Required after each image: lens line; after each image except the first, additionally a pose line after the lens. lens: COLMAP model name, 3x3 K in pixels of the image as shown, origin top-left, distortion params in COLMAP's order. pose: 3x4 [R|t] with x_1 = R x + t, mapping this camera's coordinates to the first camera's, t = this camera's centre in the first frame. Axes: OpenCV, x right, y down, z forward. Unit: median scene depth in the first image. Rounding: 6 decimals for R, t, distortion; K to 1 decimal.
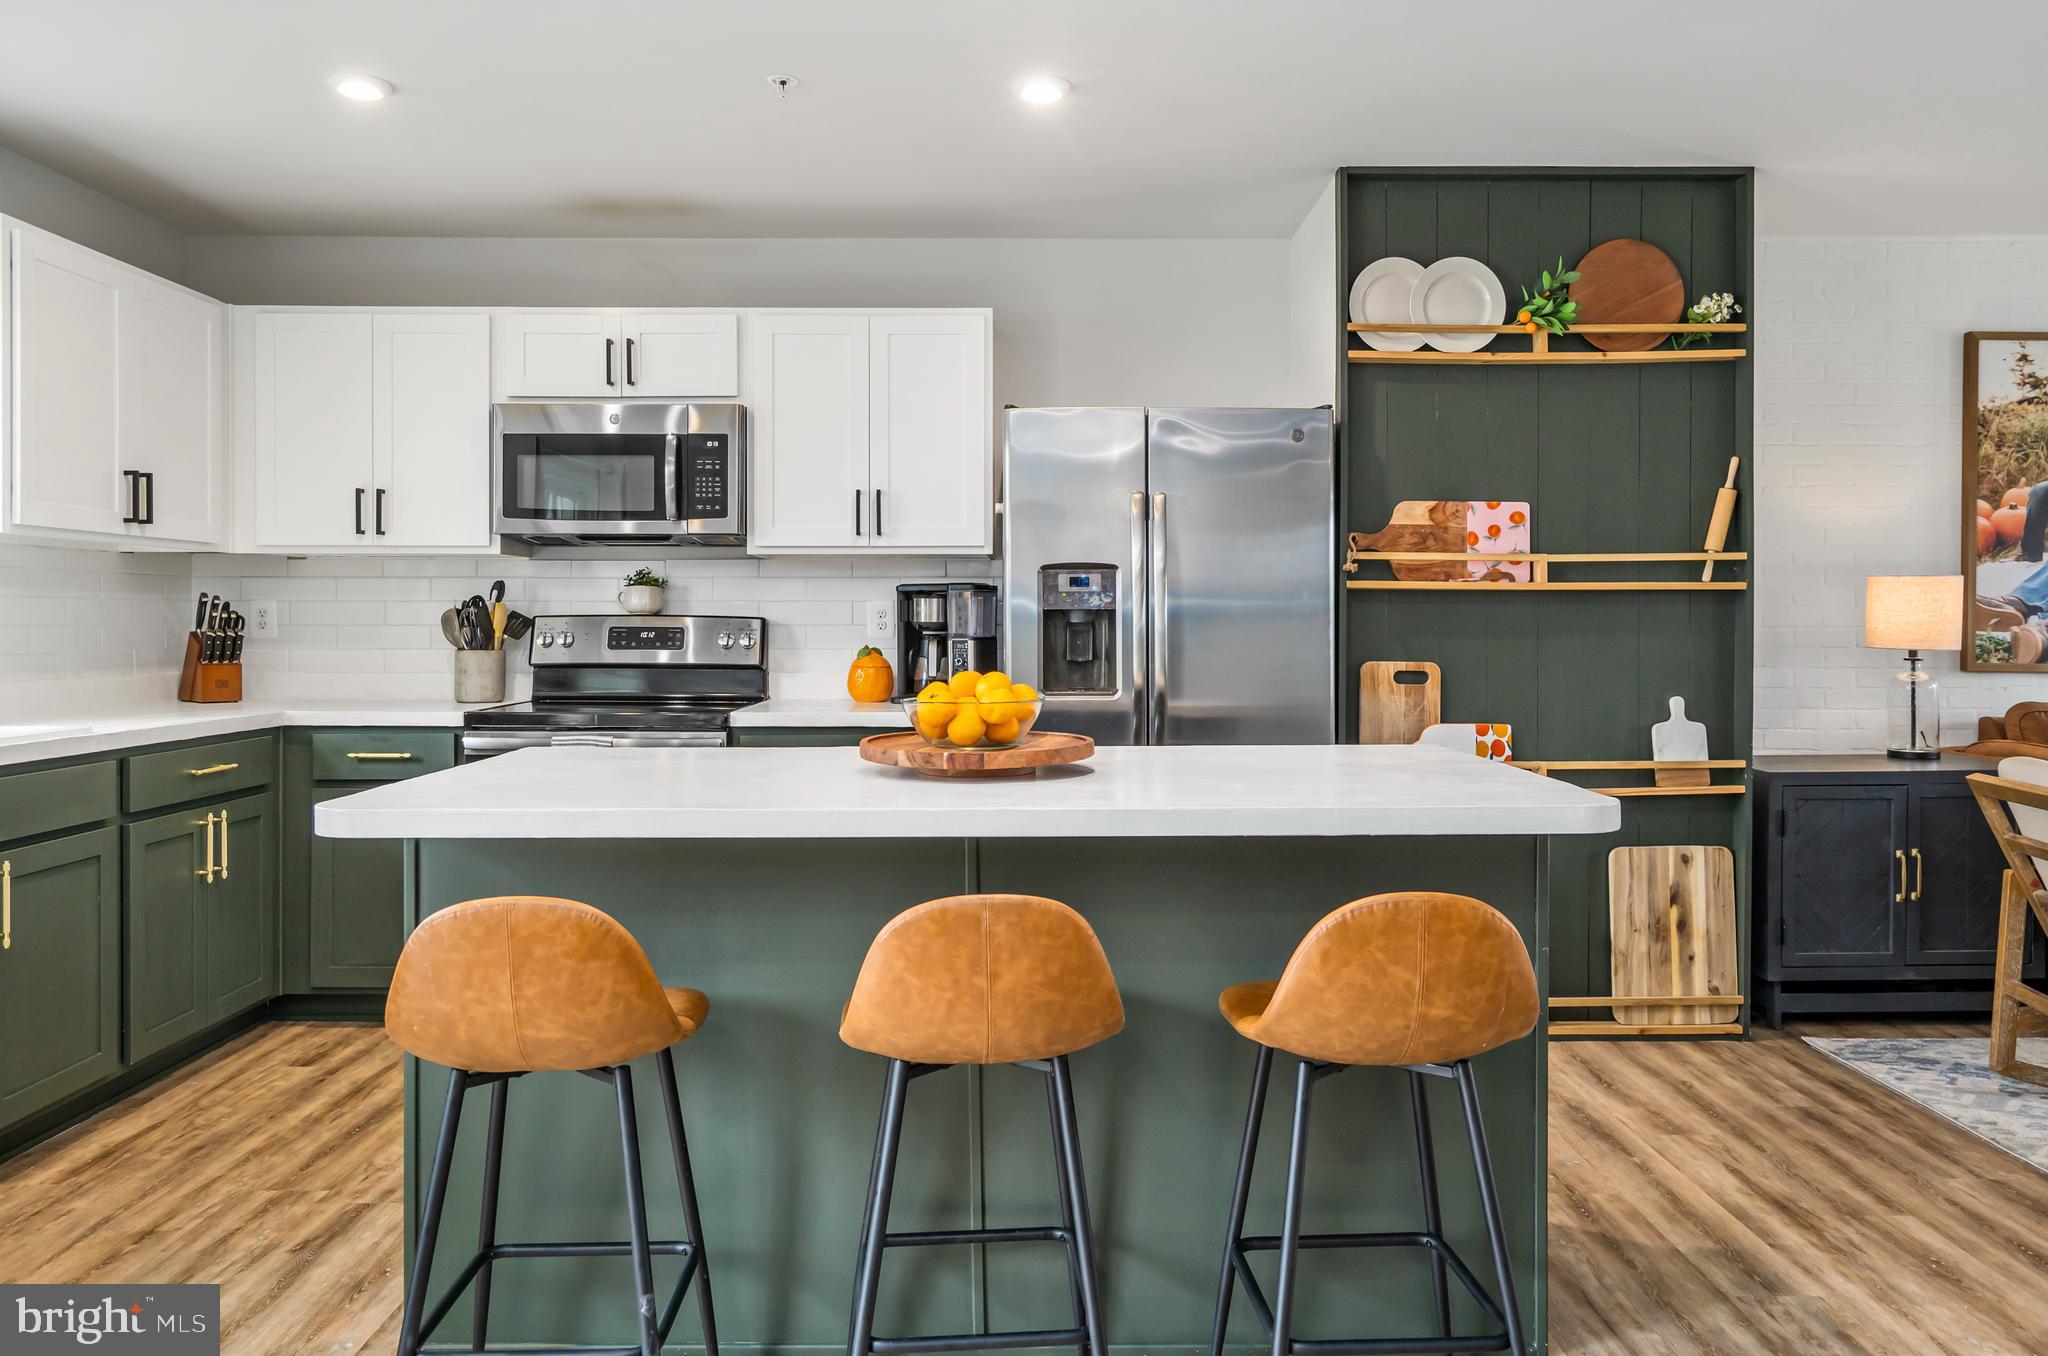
lens RADIAL K [[1434.4, 0, 1018.9], [0, 1434.4, 628.1], [0, 0, 1]] dist [0.009950, 0.001067]
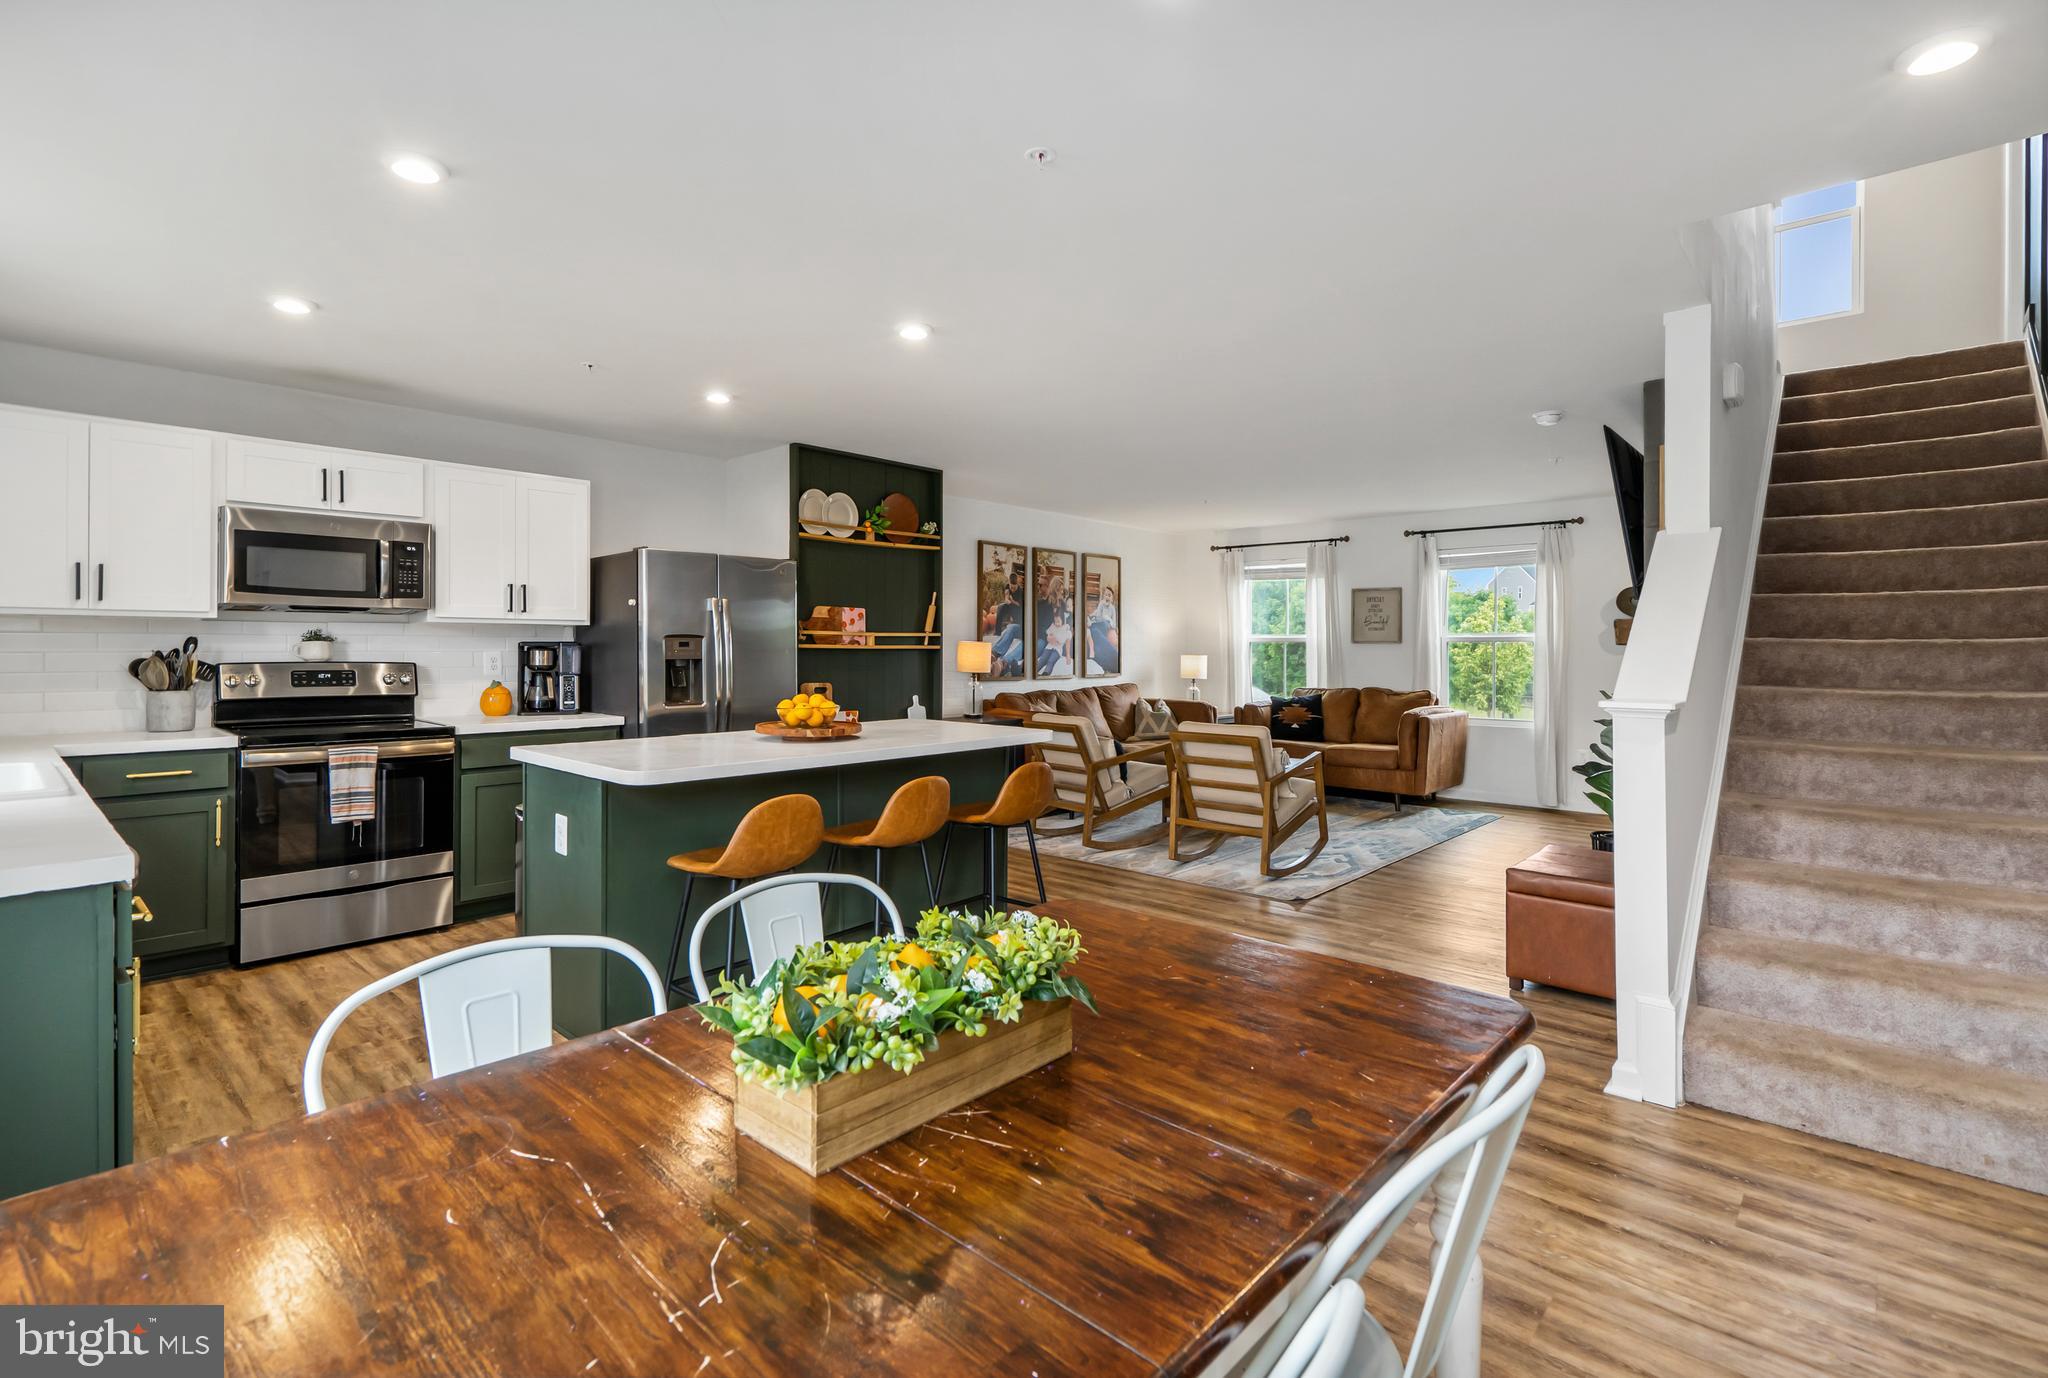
lens RADIAL K [[959.1, 0, 1017.8], [0, 959.1, 652.0], [0, 0, 1]] dist [0.000946, -0.000006]
pose [[0.677609, -0.000349, 0.735422, -0.560131], [-0.001448, 0.999997, 0.001809, -0.024551], [-0.735421, -0.002291, 0.677607, -0.158766]]
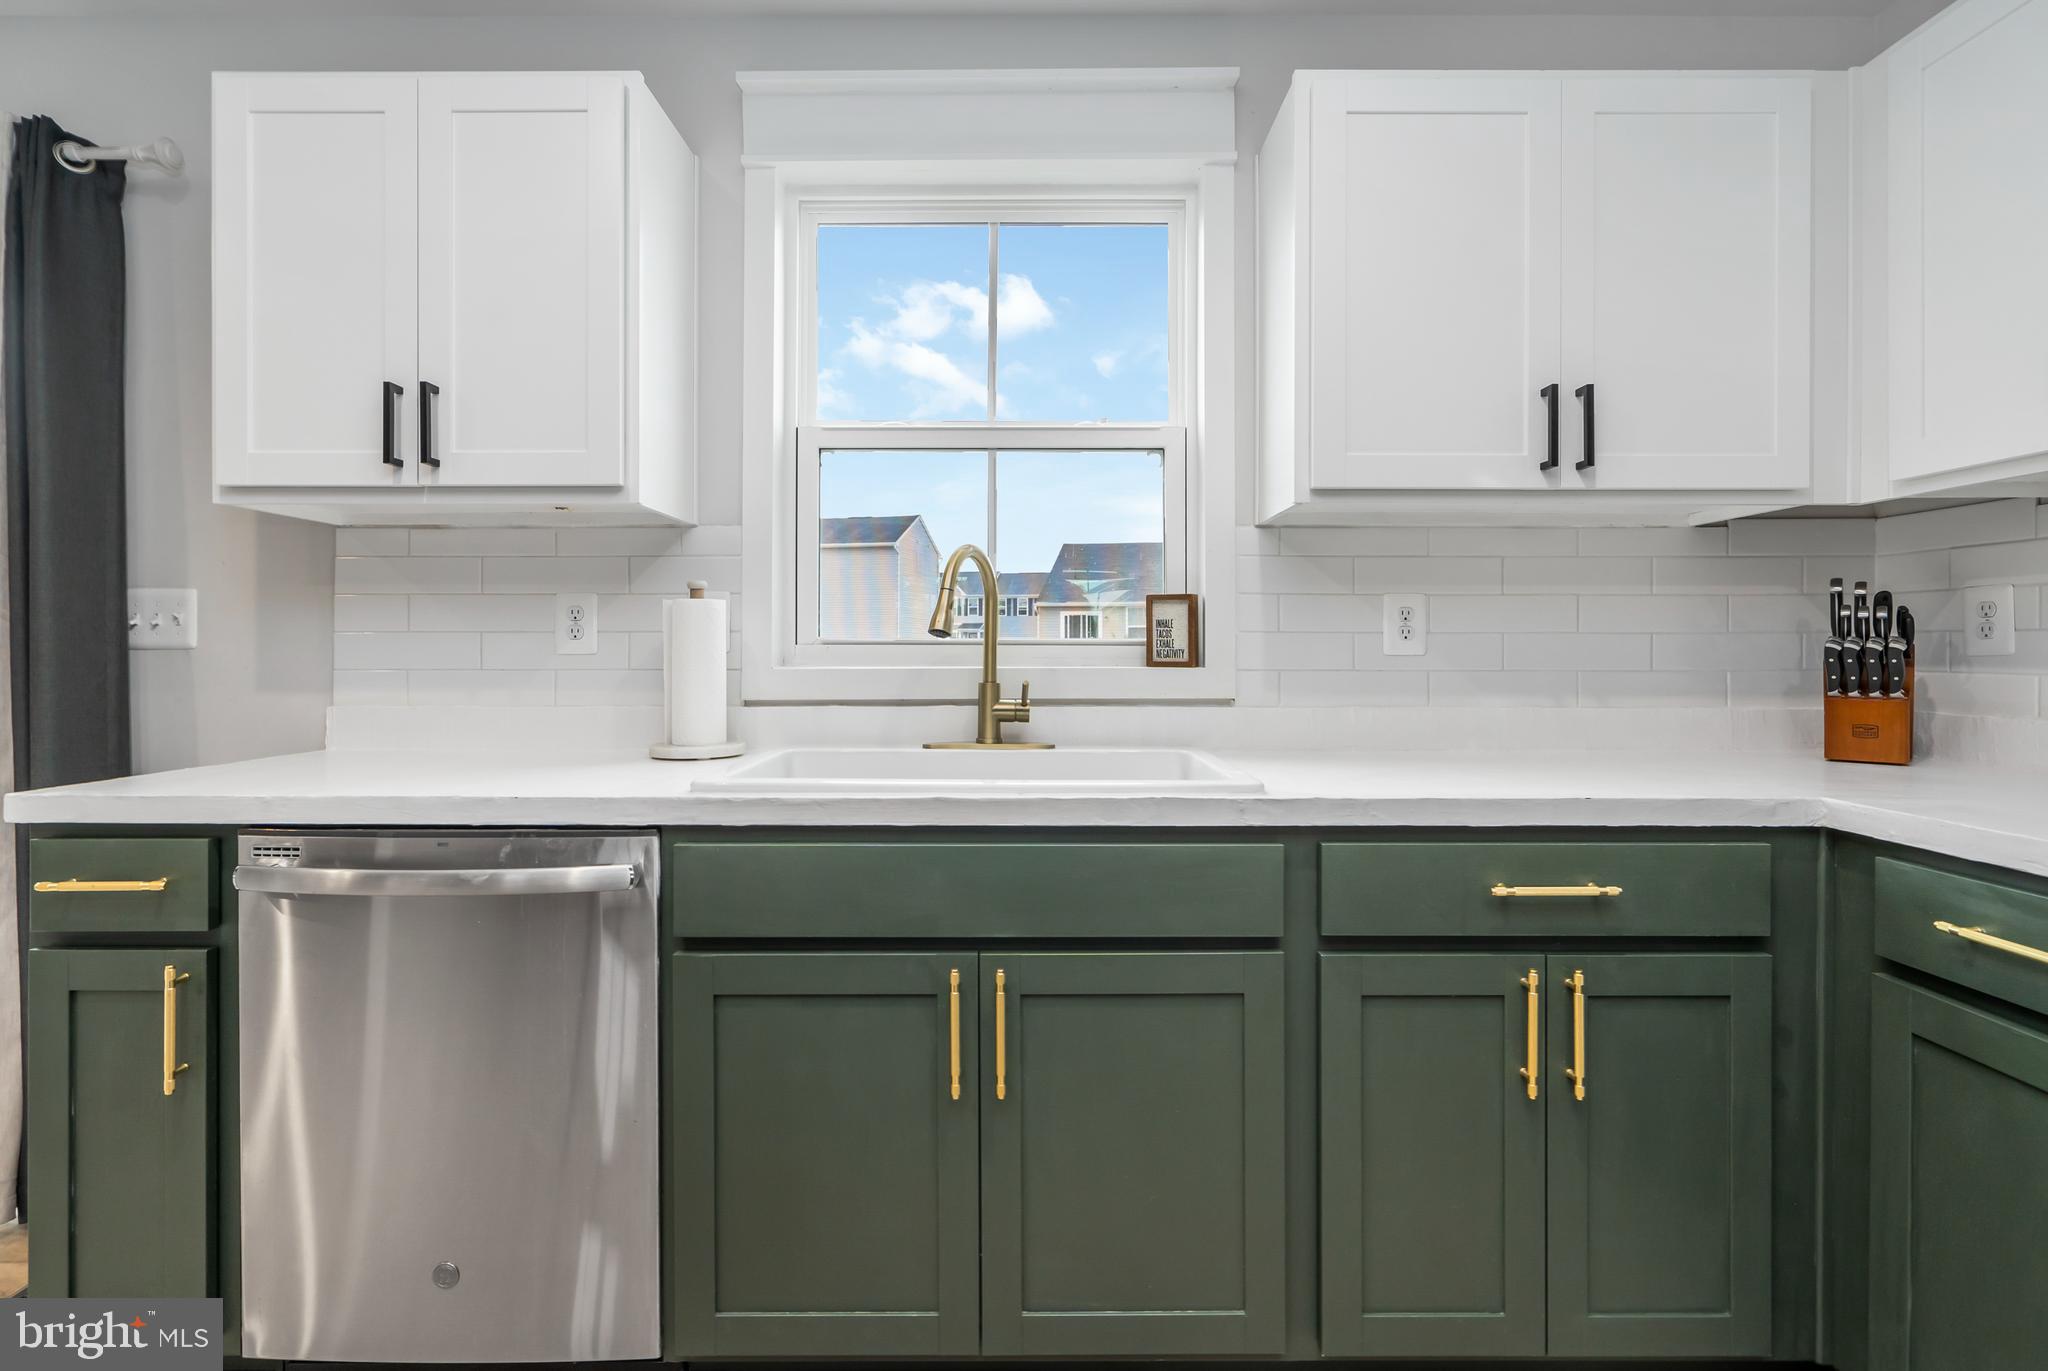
lens RADIAL K [[957.8, 0, 1027.4], [0, 957.8, 654.7], [0, 0, 1]] dist [-0.003662, 0.000363]
pose [[-0.004430, 0.002697, -0.999987, -0.181657], [-0.003896, 0.999989, 0.002714, 0.008716], [0.999983, 0.003908, -0.004419, 0.735427]]
